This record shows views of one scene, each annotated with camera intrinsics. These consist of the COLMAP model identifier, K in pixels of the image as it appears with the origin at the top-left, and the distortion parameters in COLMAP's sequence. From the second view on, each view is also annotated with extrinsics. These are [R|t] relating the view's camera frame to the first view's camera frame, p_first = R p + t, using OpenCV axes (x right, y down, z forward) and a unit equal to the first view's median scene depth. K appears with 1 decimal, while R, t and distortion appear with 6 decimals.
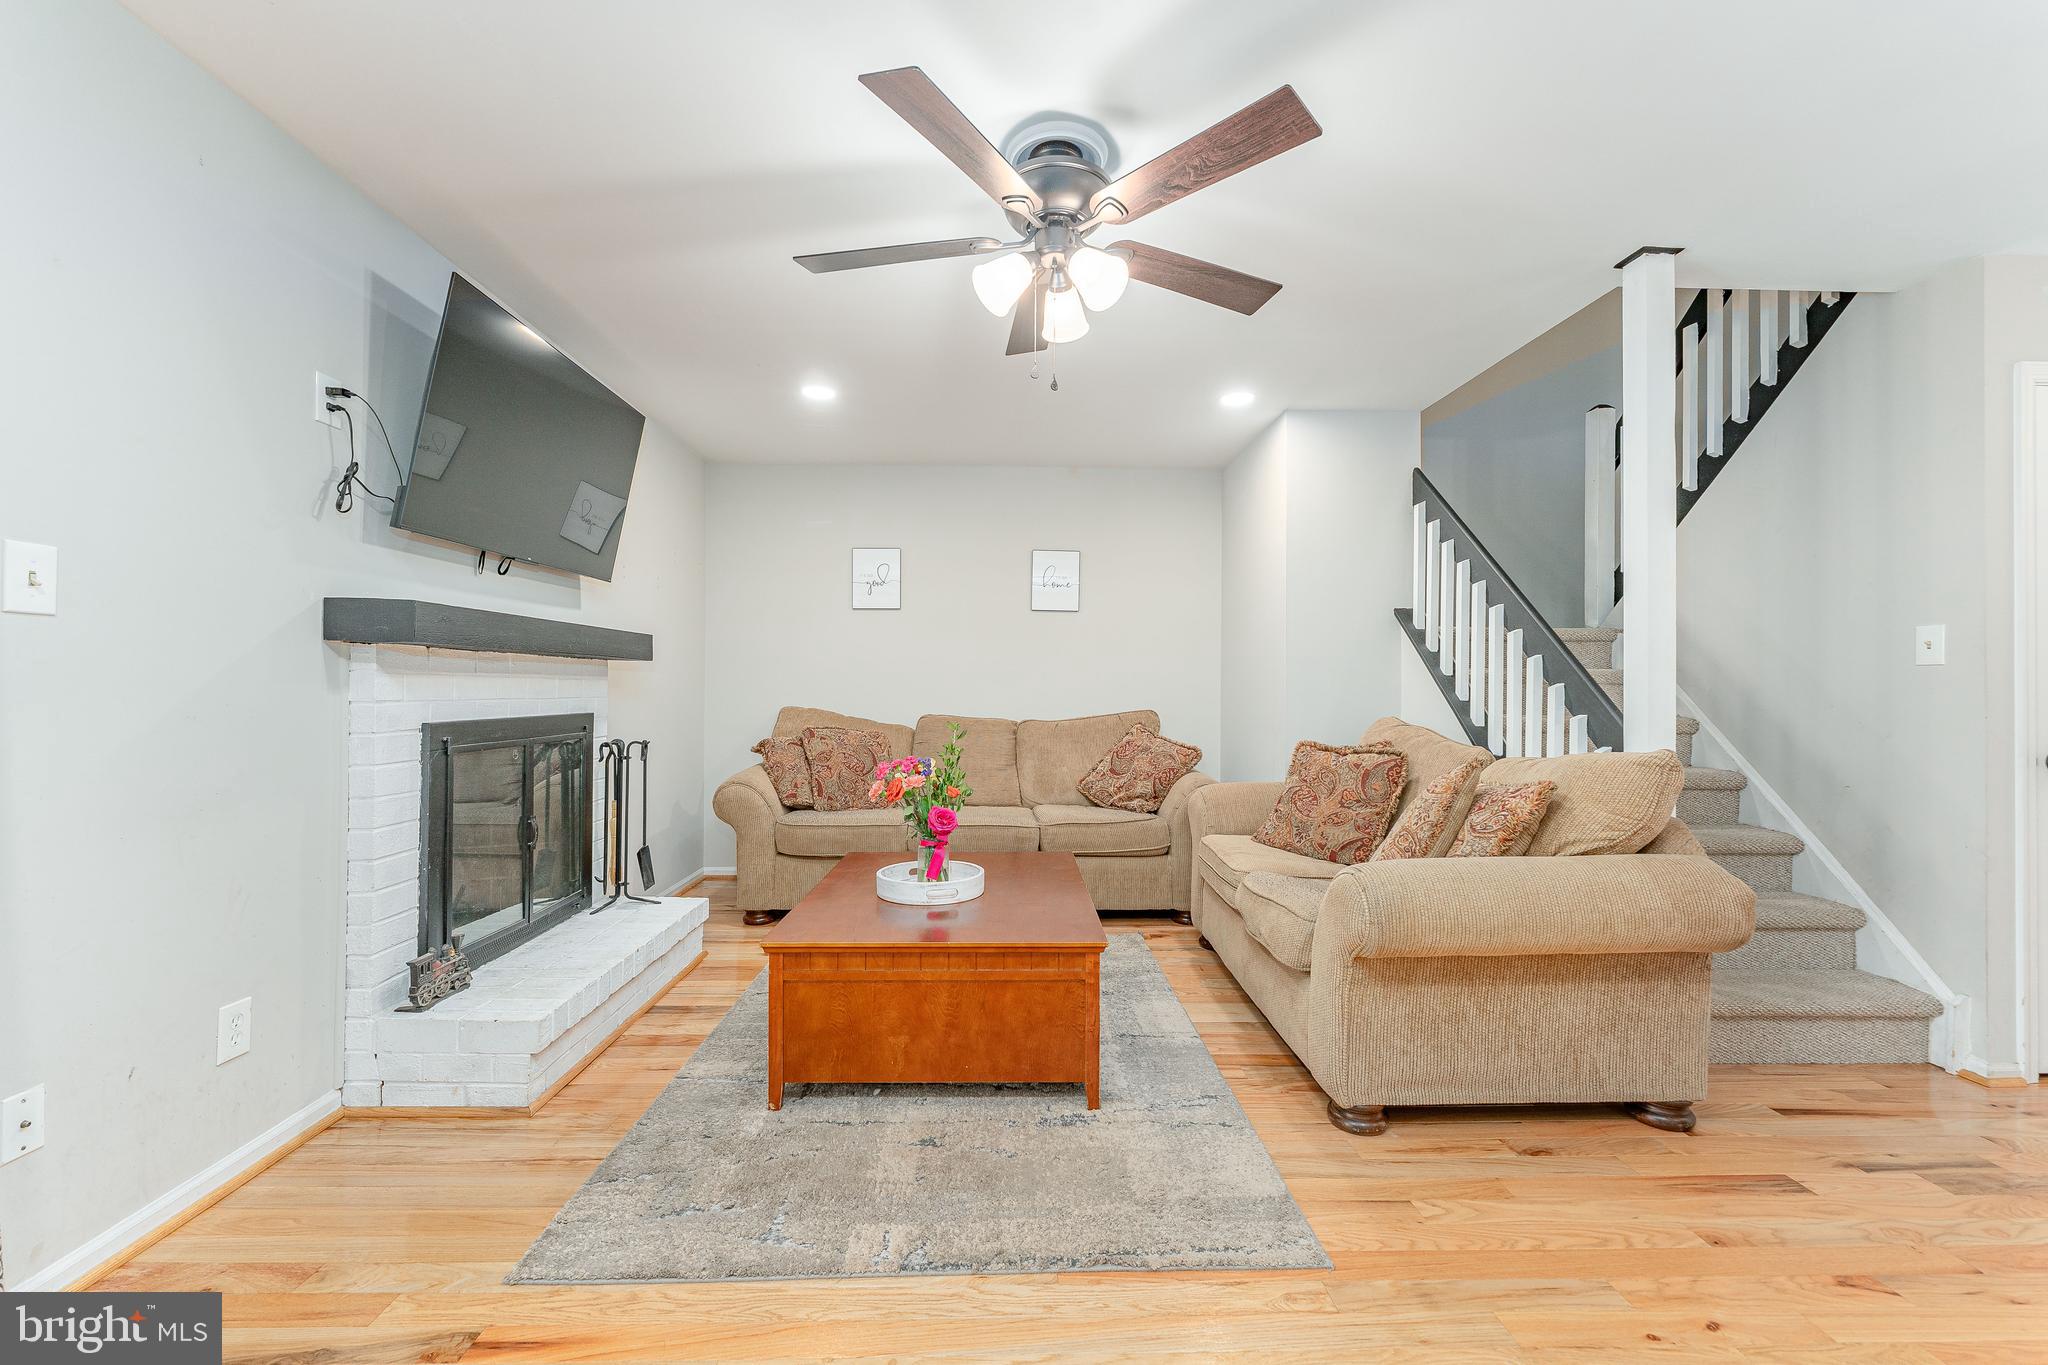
lens RADIAL K [[830.7, 0, 1017.9], [0, 830.7, 682.4], [0, 0, 1]] dist [0.001611, -0.001742]
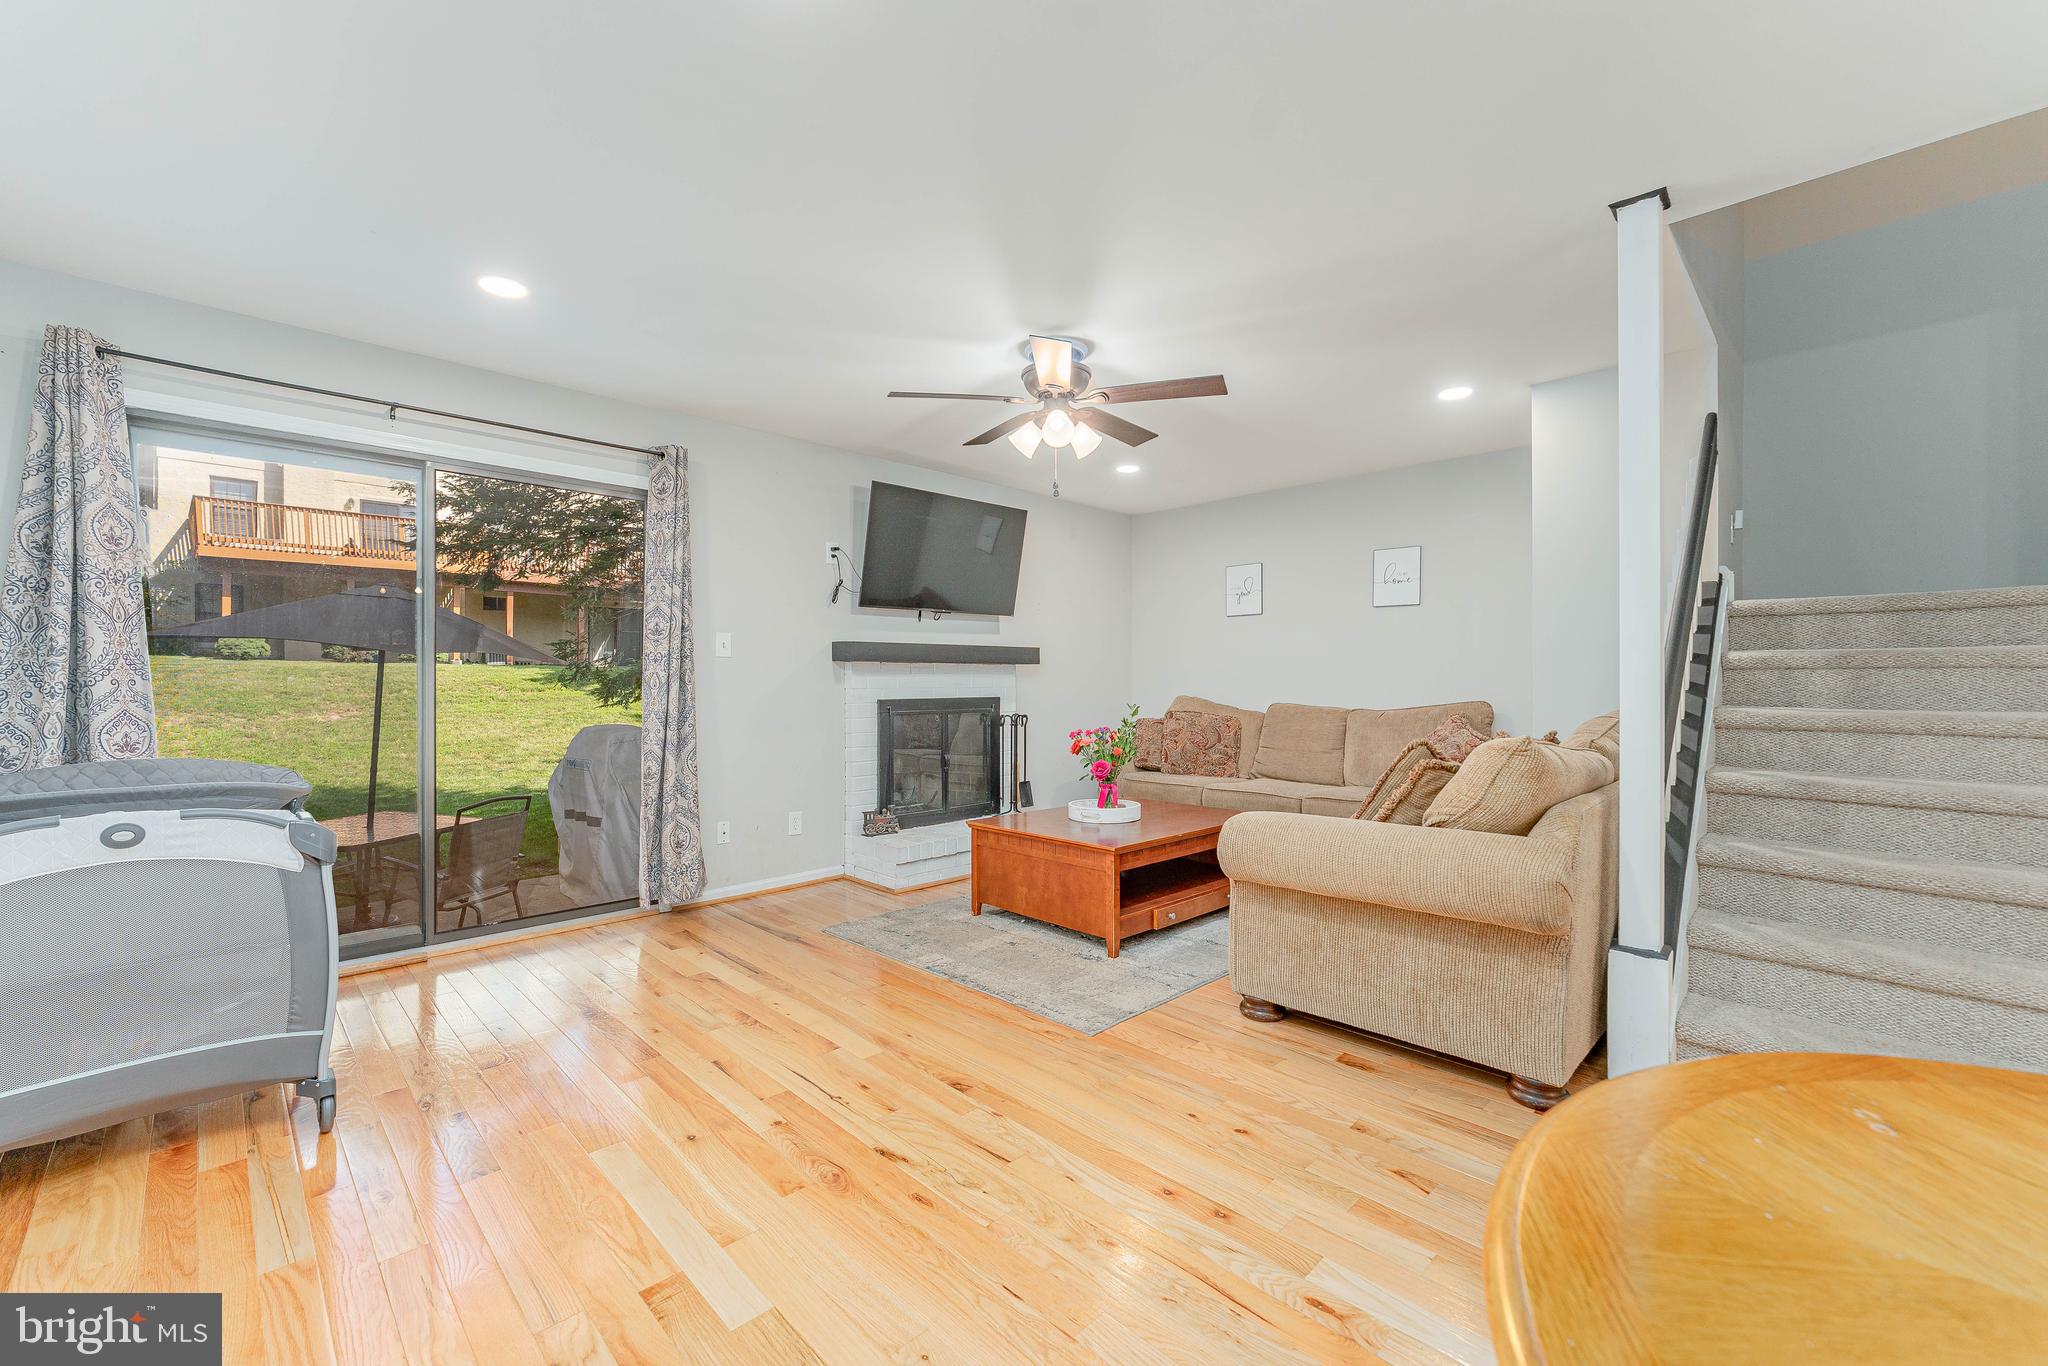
lens RADIAL K [[830.7, 0, 1020.7], [0, 830.7, 683.3], [0, 0, 1]] dist [0.001611, -0.001742]
pose [[0.683978, -0.005166, -0.729484, 0.949170], [0.011122, 0.999933, 0.003347, 0.006149], [0.729418, -0.010402, 0.683989, -0.131937]]
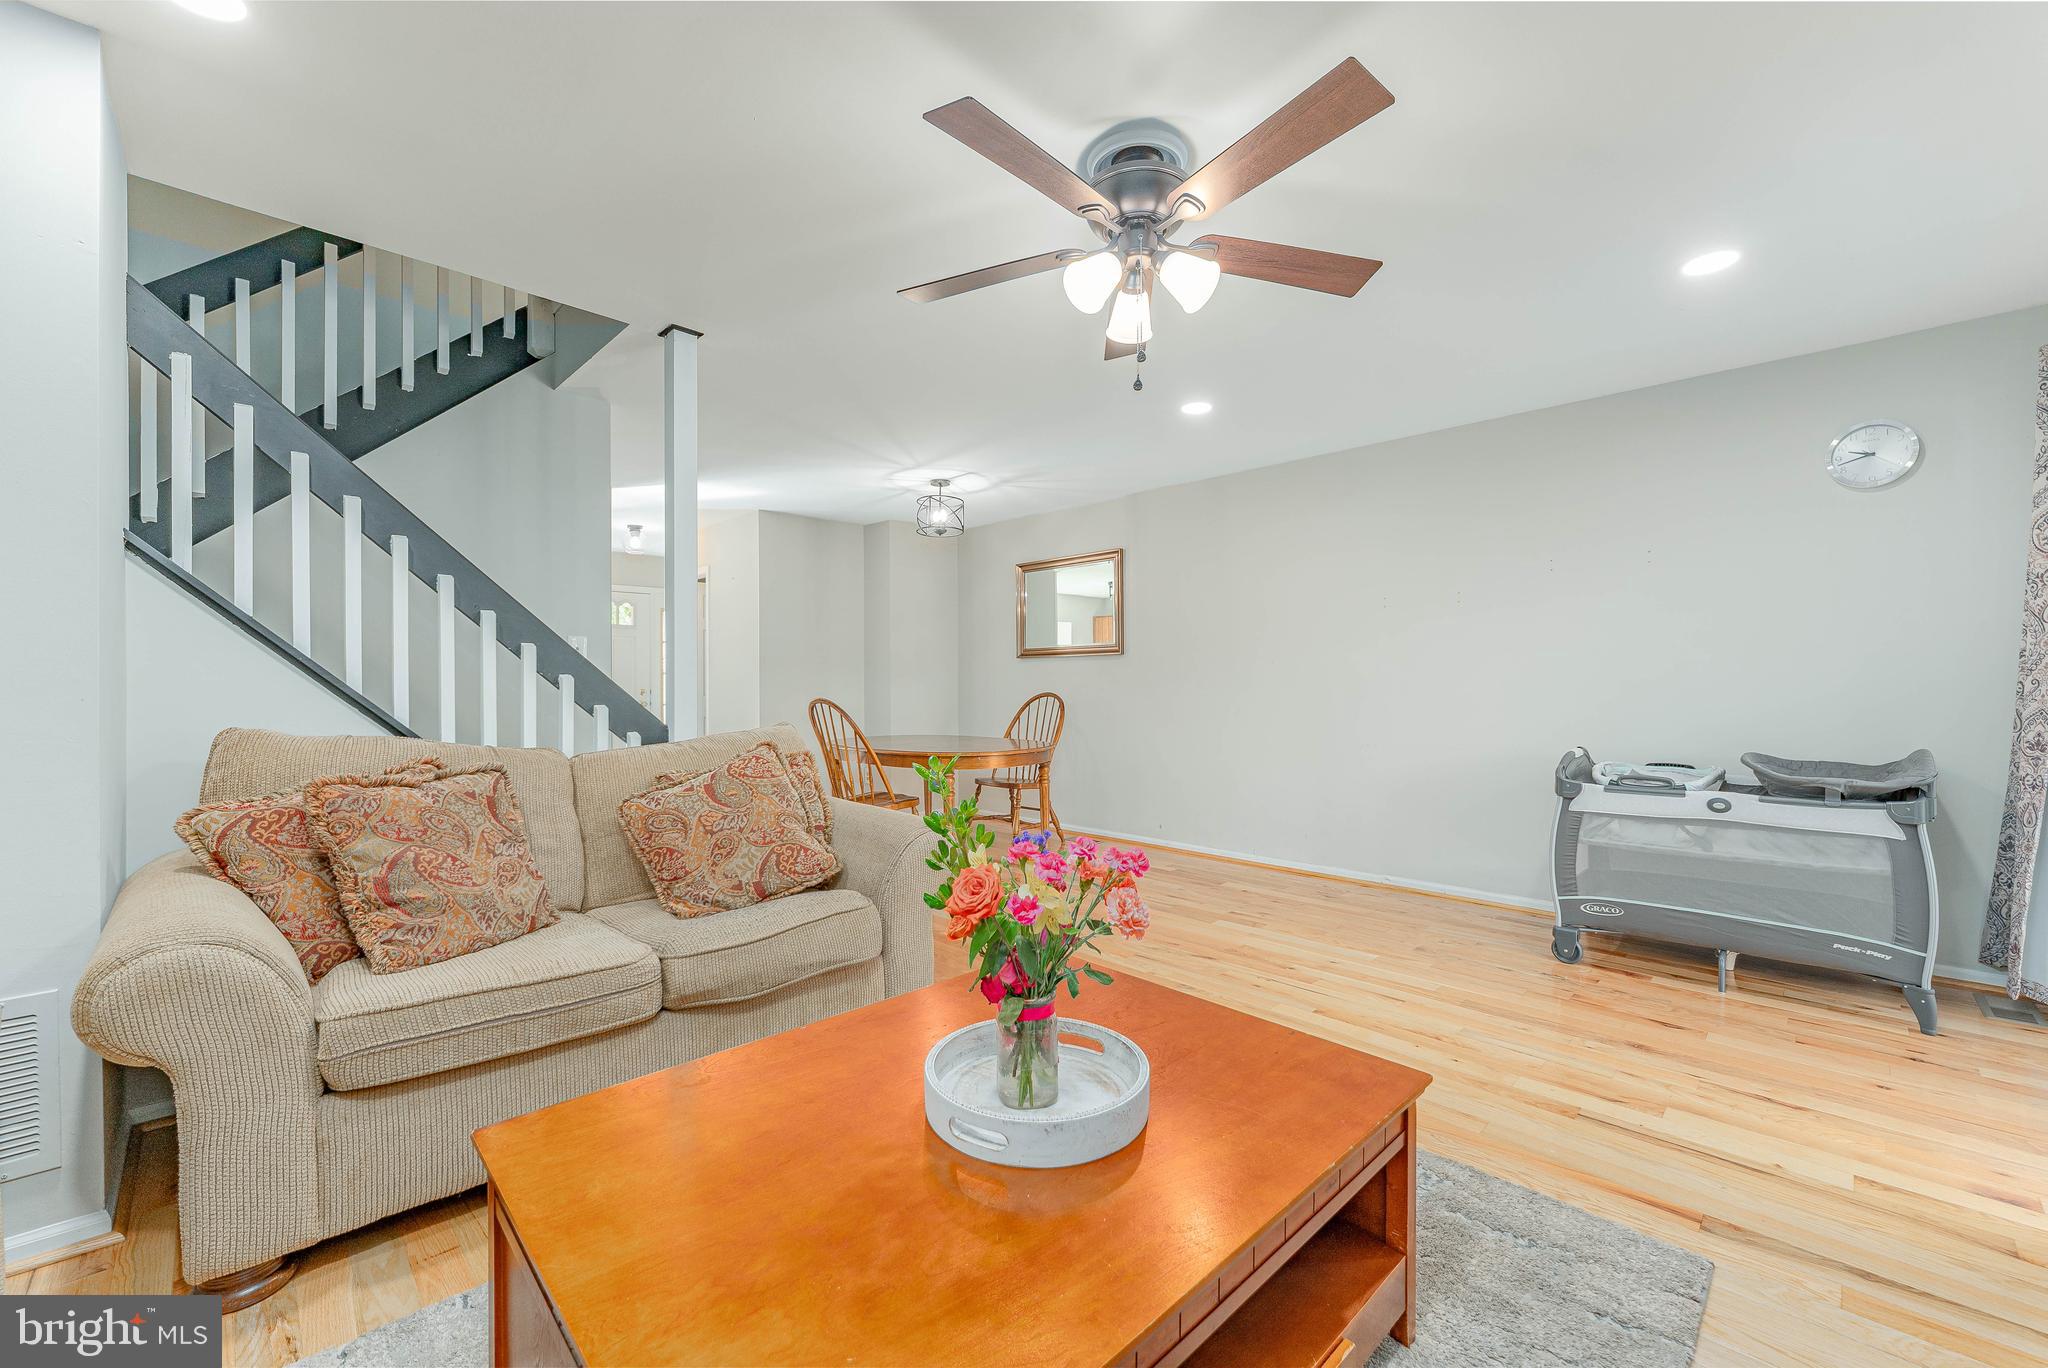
lens RADIAL K [[830.7, 0, 1020.1], [0, 830.7, 672.4], [0, 0, 1]] dist [0.001611, -0.001742]
pose [[-0.682889, 0.005125, 0.730504, -0.498598], [-0.008527, 0.999851, -0.014987, 0.009817], [-0.730472, -0.016463, -0.682744, 1.469272]]
